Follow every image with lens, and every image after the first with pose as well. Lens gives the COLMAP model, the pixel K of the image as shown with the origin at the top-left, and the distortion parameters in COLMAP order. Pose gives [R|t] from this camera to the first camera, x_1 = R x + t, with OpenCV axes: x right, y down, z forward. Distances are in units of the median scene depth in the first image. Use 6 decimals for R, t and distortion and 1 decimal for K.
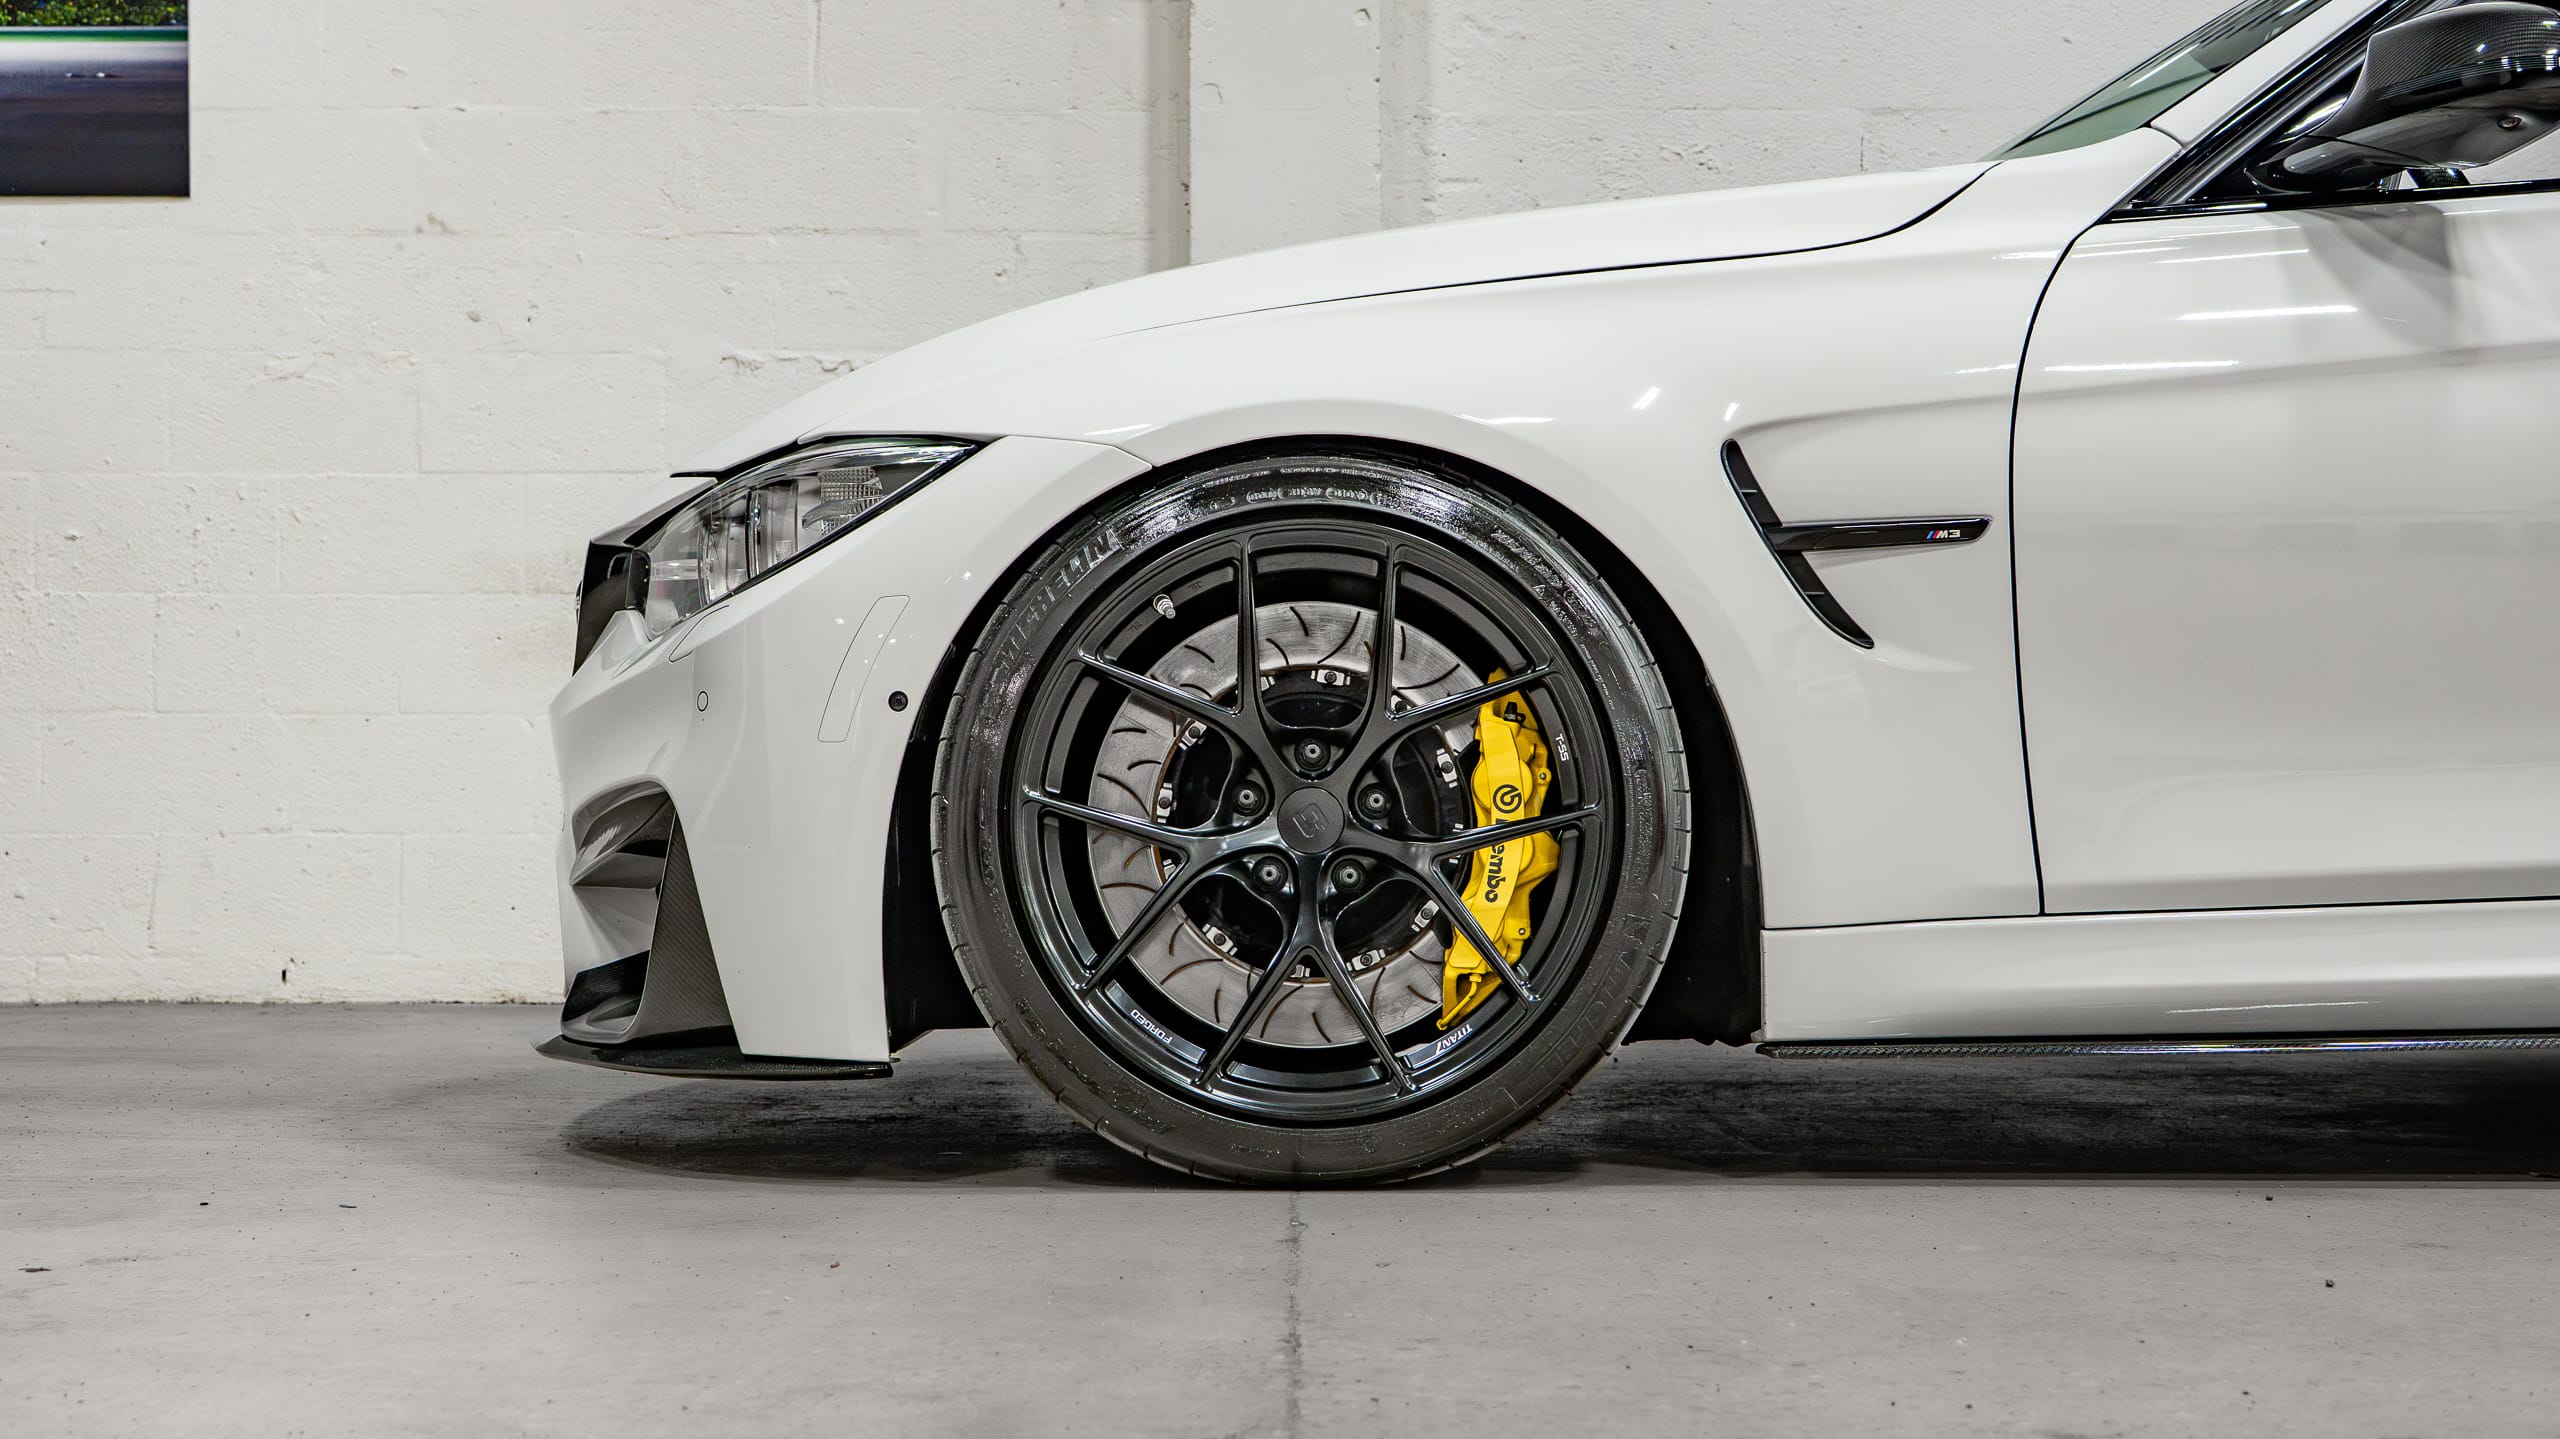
lens RADIAL K [[3898.3, 0, 1217.7], [0, 3898.3, 713.7], [0, 0, 1]] dist [0.029783, 0.100759]
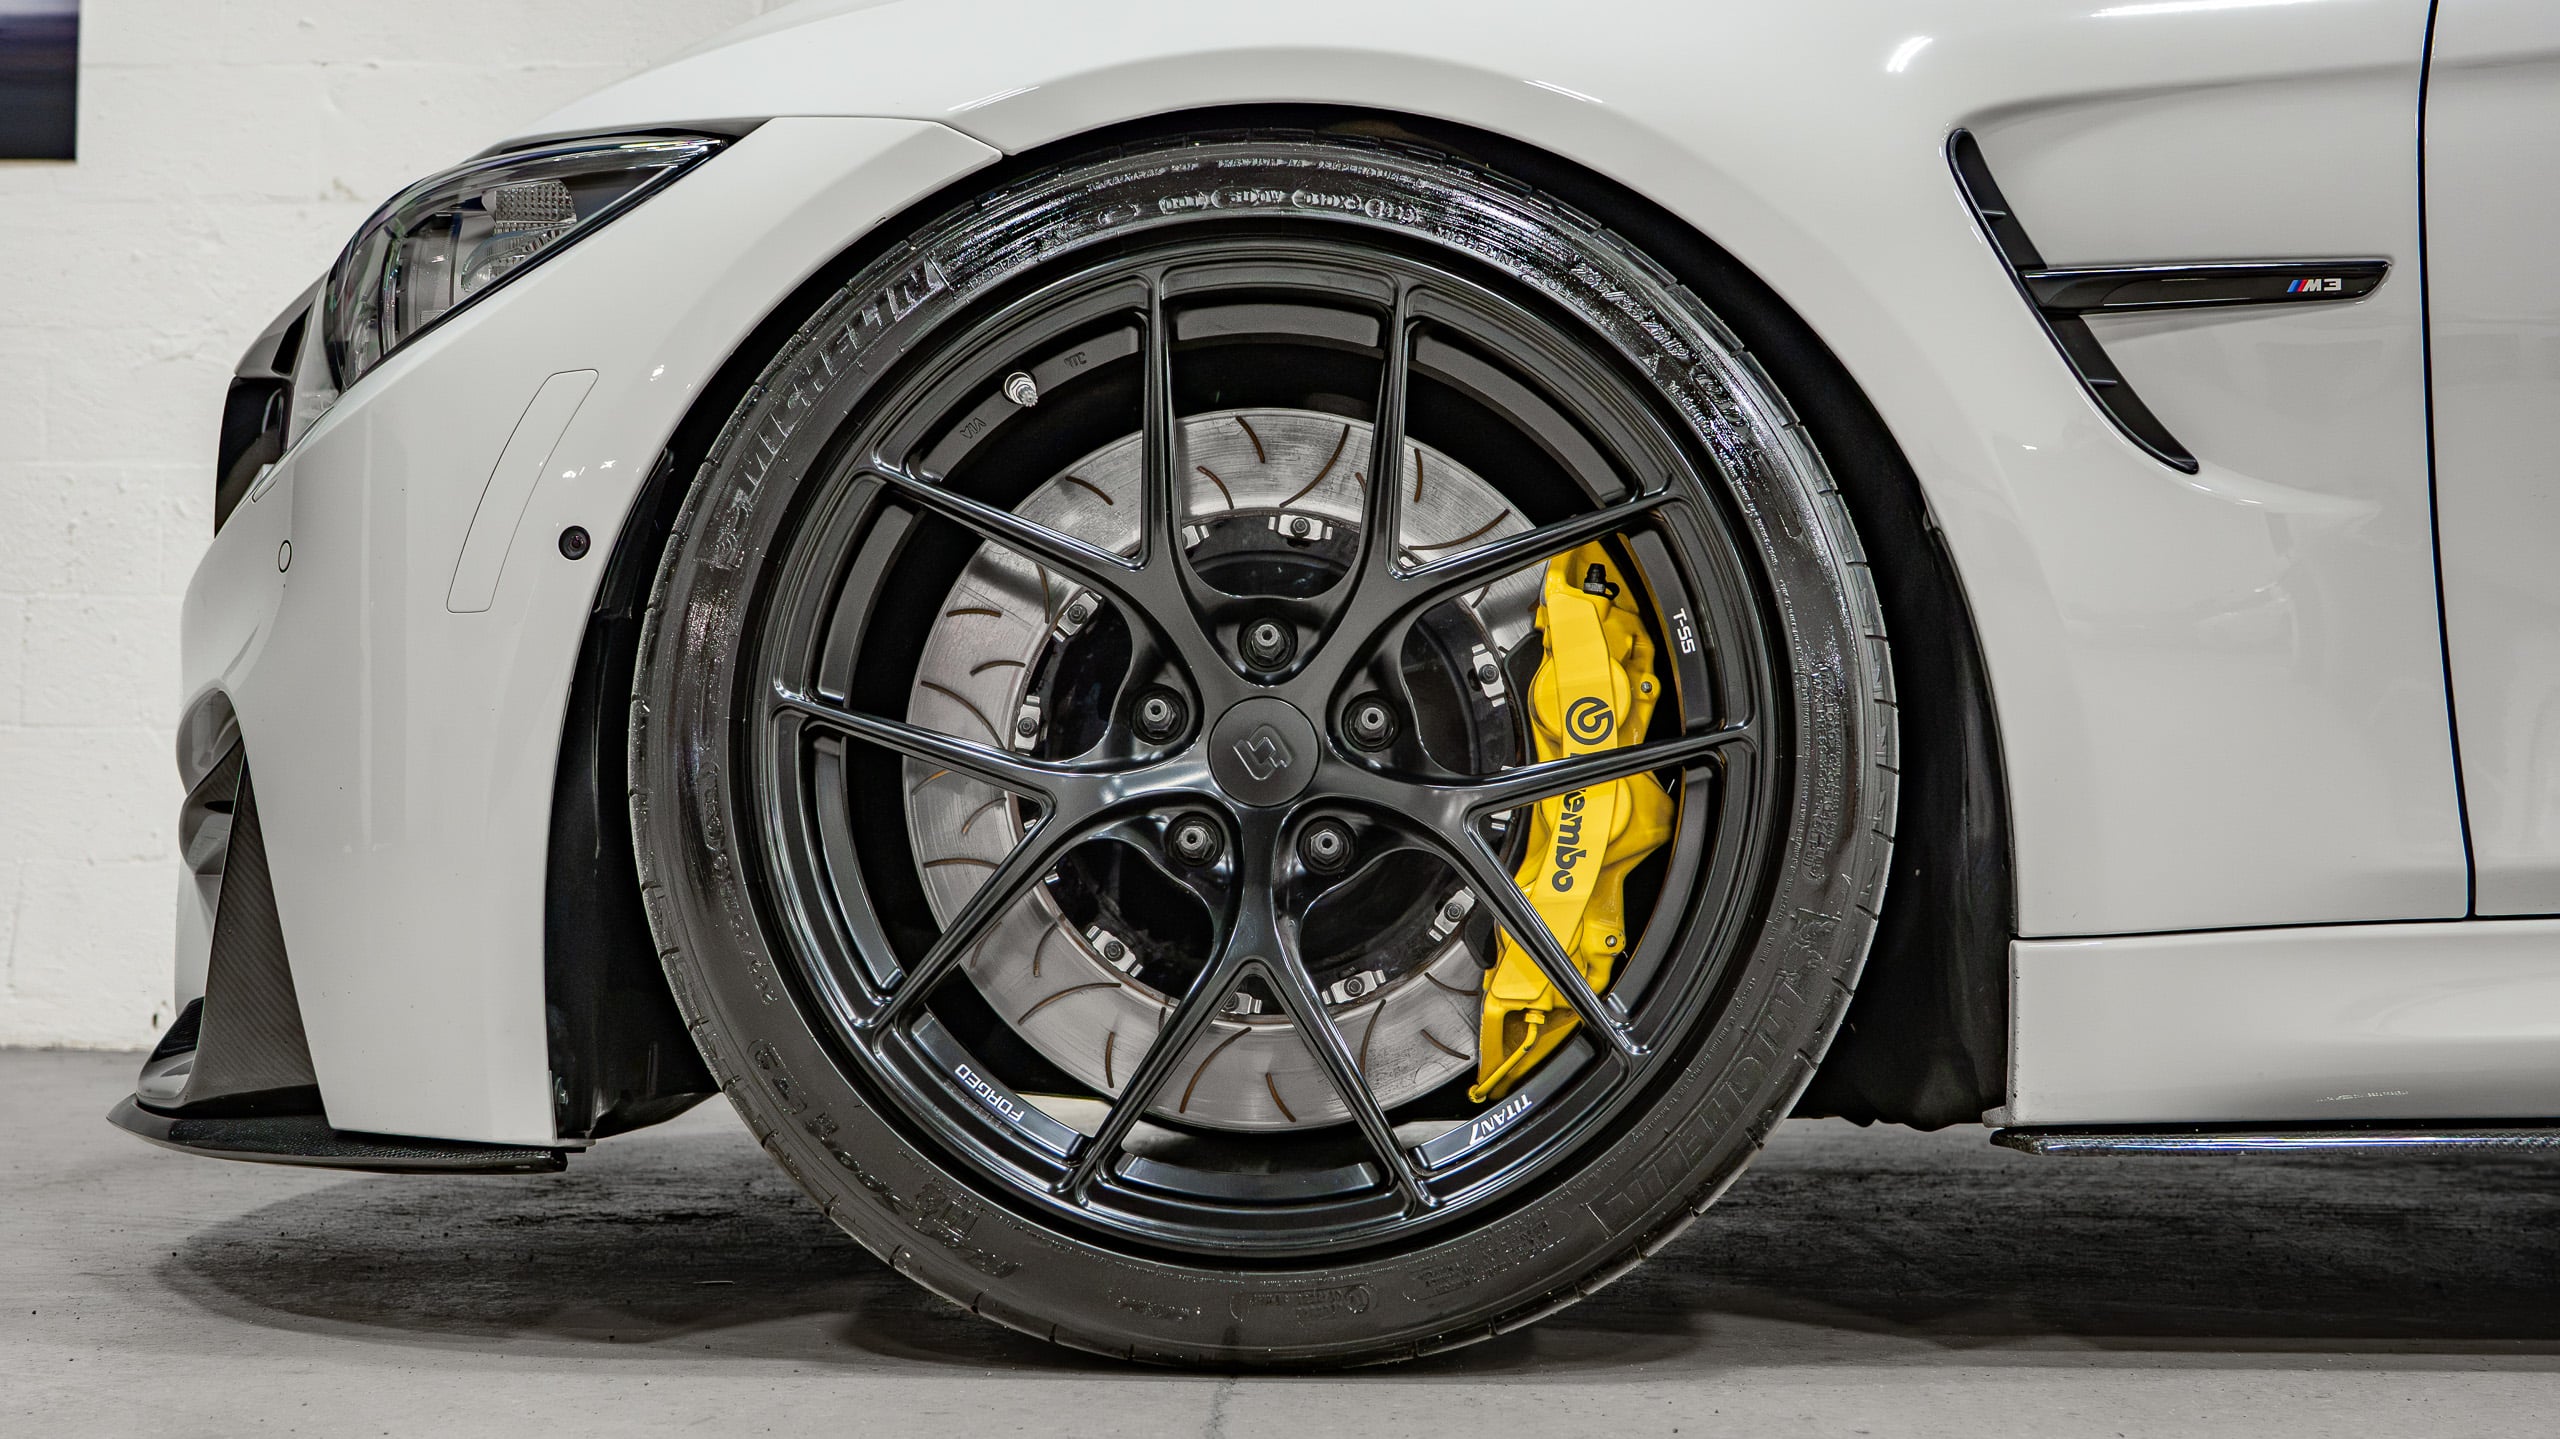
lens RADIAL K [[3158.6, 0, 1217.1], [0, 3158.6, 732.9], [0, 0, 1]] dist [-0.069065, 0.053970]
pose [[0.999895, 0.009039, -0.011324, 0.022267], [-0.009402, 0.999431, -0.032406, 0.040418], [0.011024, 0.032509, 0.999411, 0.514328]]
